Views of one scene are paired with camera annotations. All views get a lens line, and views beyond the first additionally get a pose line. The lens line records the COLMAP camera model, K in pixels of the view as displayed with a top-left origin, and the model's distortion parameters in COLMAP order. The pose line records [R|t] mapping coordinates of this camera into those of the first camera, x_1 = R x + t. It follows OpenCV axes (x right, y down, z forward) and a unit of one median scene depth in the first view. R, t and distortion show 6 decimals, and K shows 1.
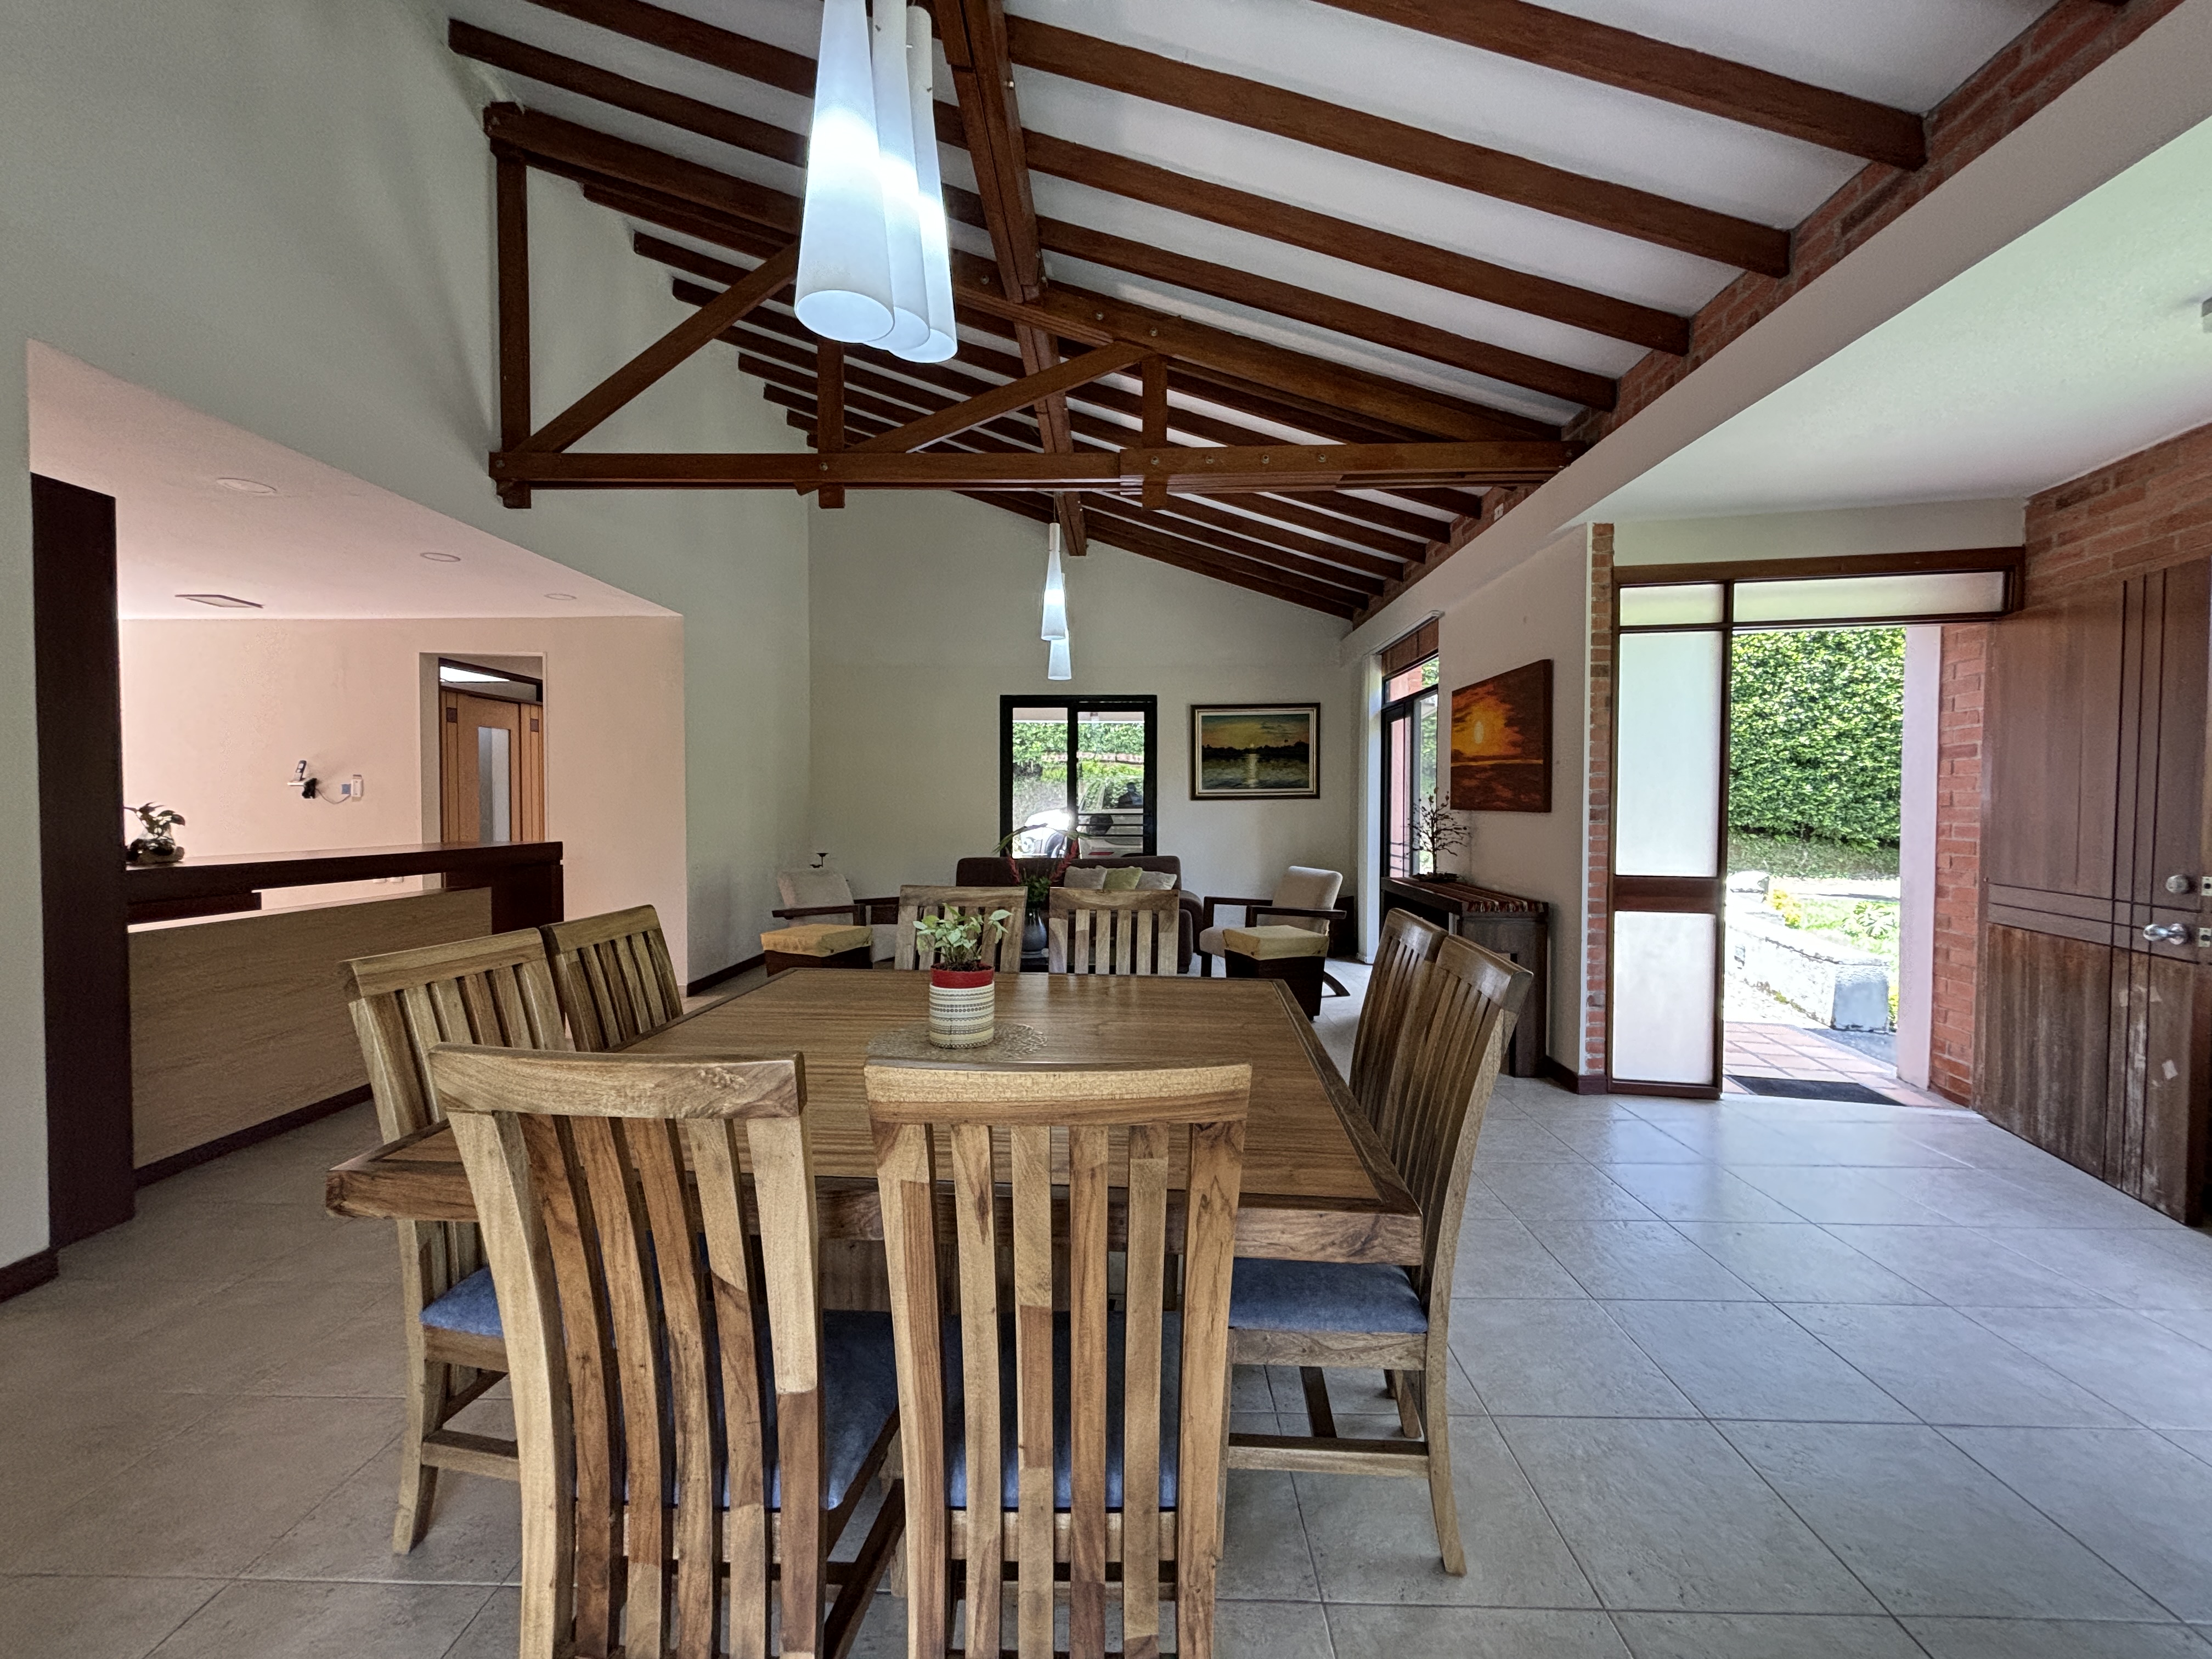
lens RADIAL K [[878.7, 0, 1099.4], [0, 878.7, 824.5], [0, 0, 1]] dist [-0.016954, -0.000249]
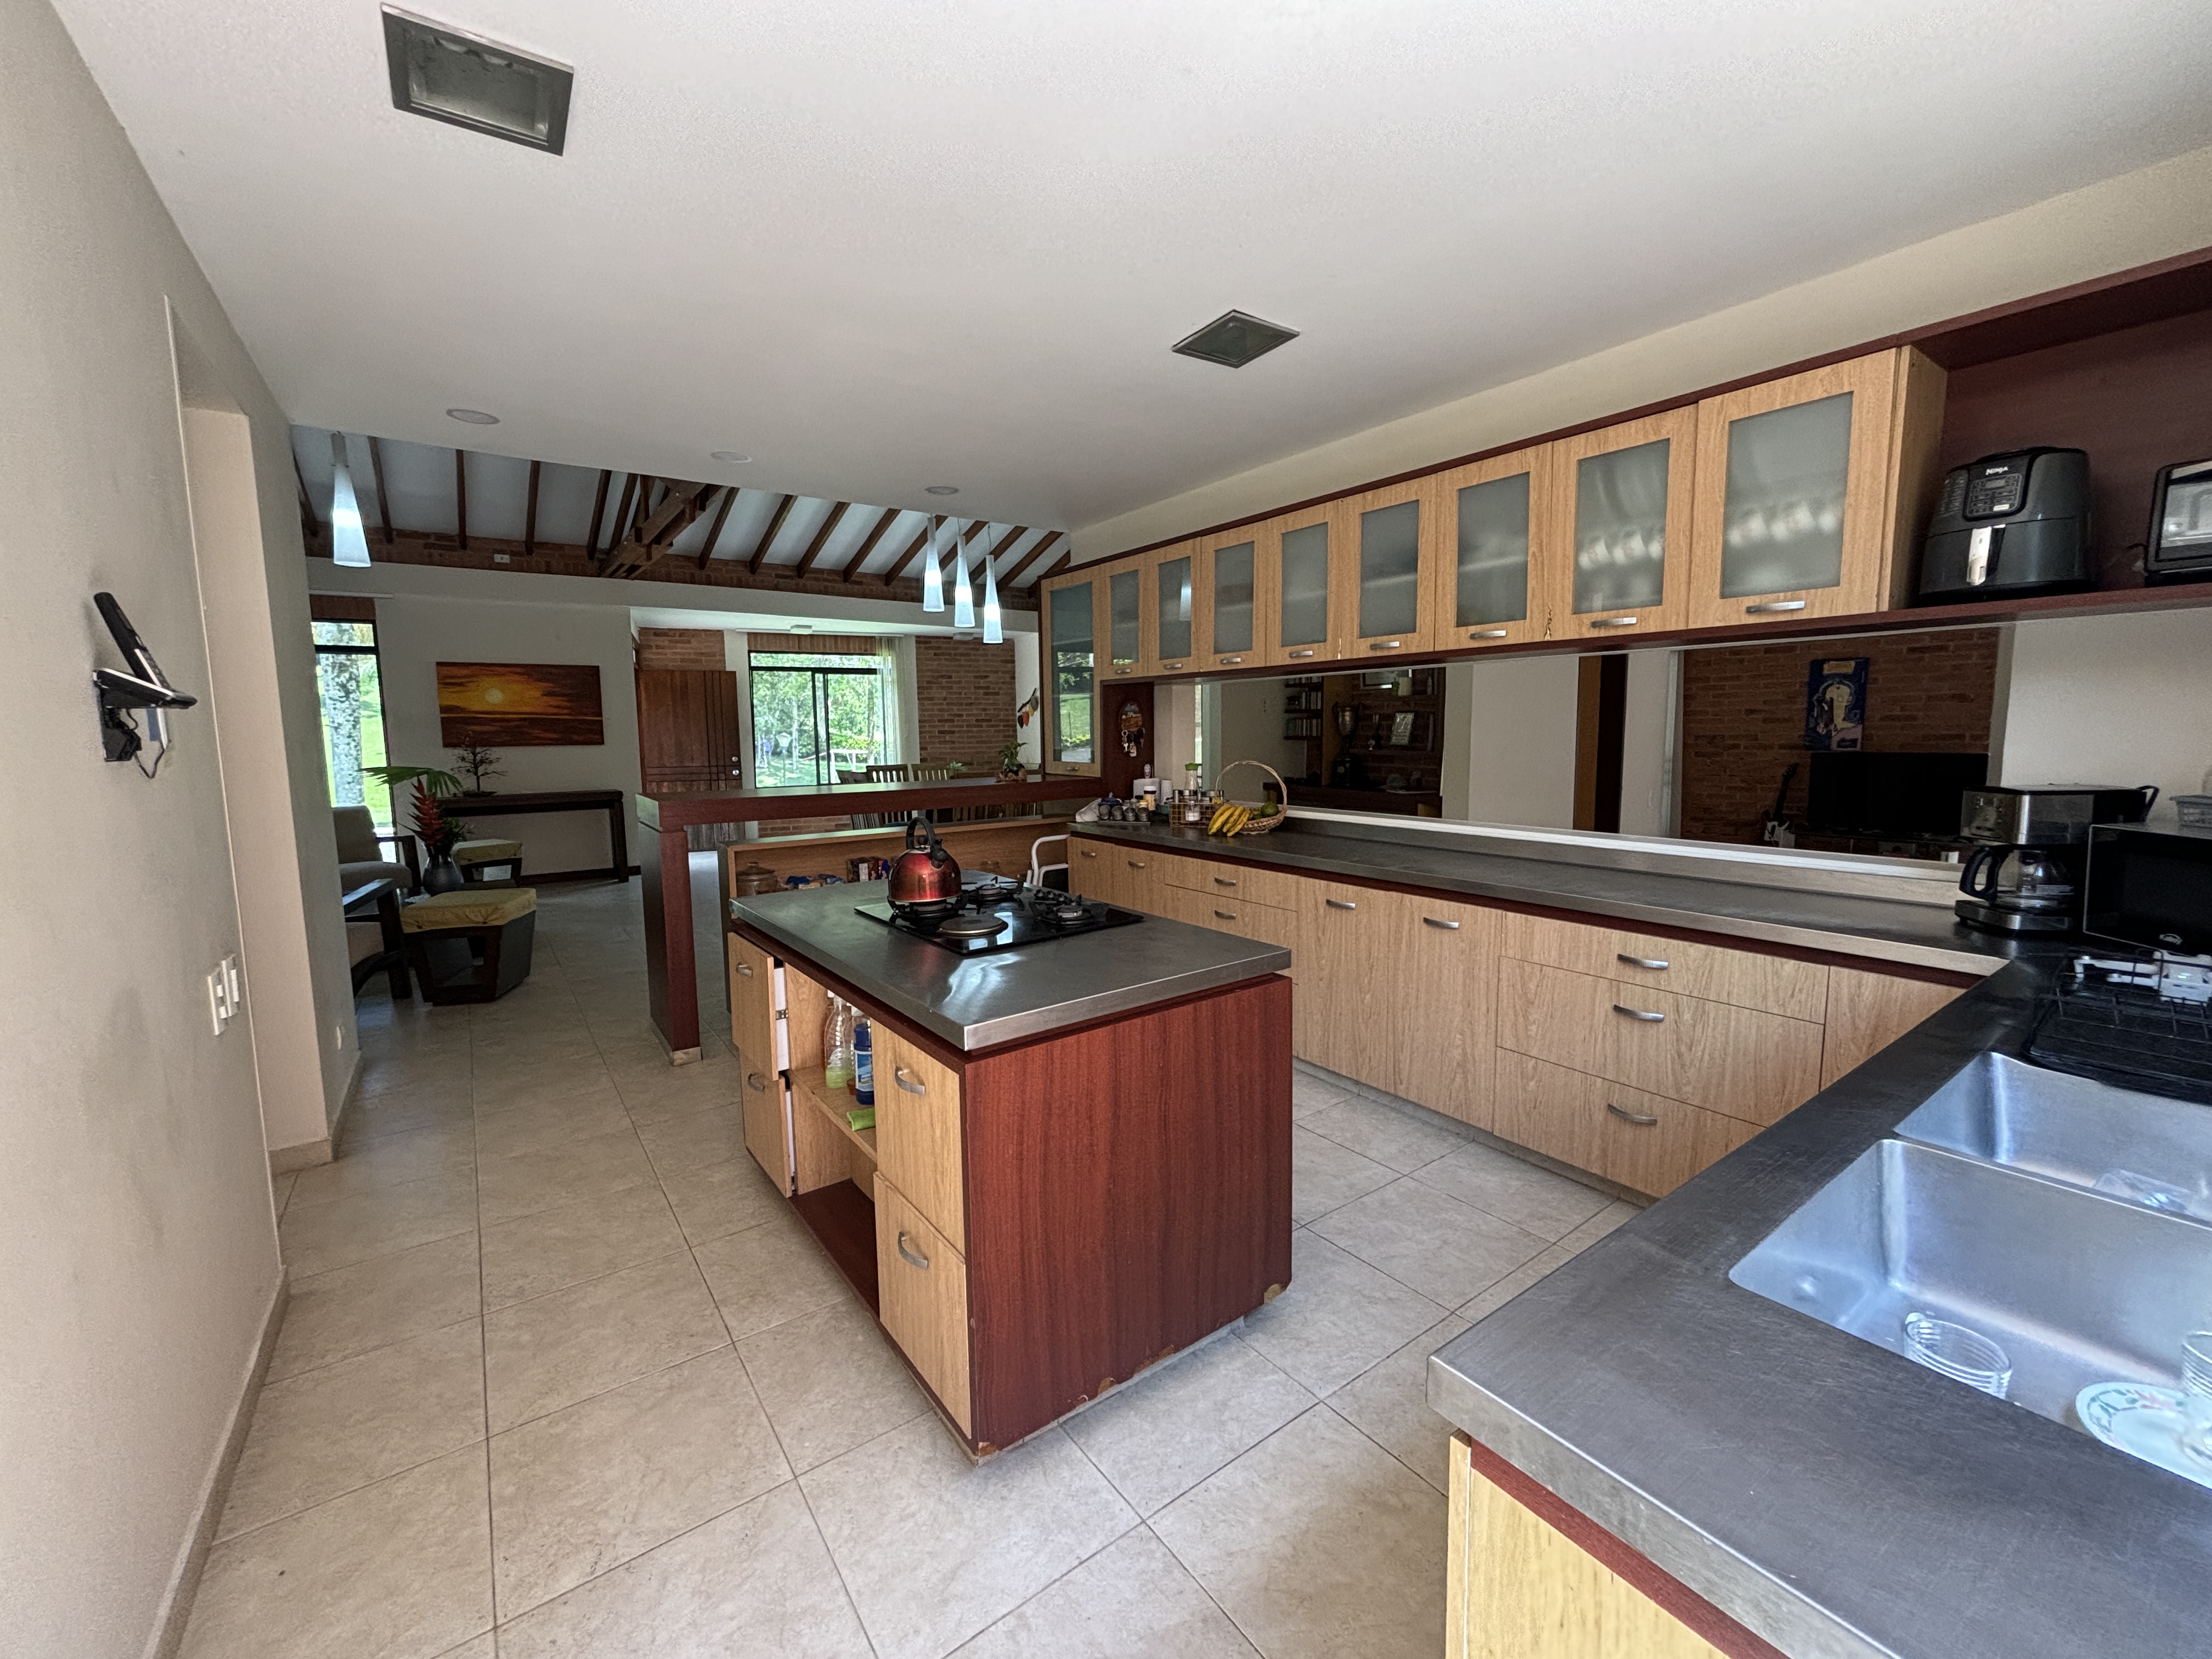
lens RADIAL K [[881.3, 0, 1106.0], [0, 881.3, 829.5], [0, 0, 1]] dist [-0.015743, -0.000059]
pose [[-0.600899, -0.091784, 0.794038, -1.766201], [0.023597, 0.990916, 0.132399, -0.060200], [-0.798977, 0.098295, -0.593274, 1.296776]]
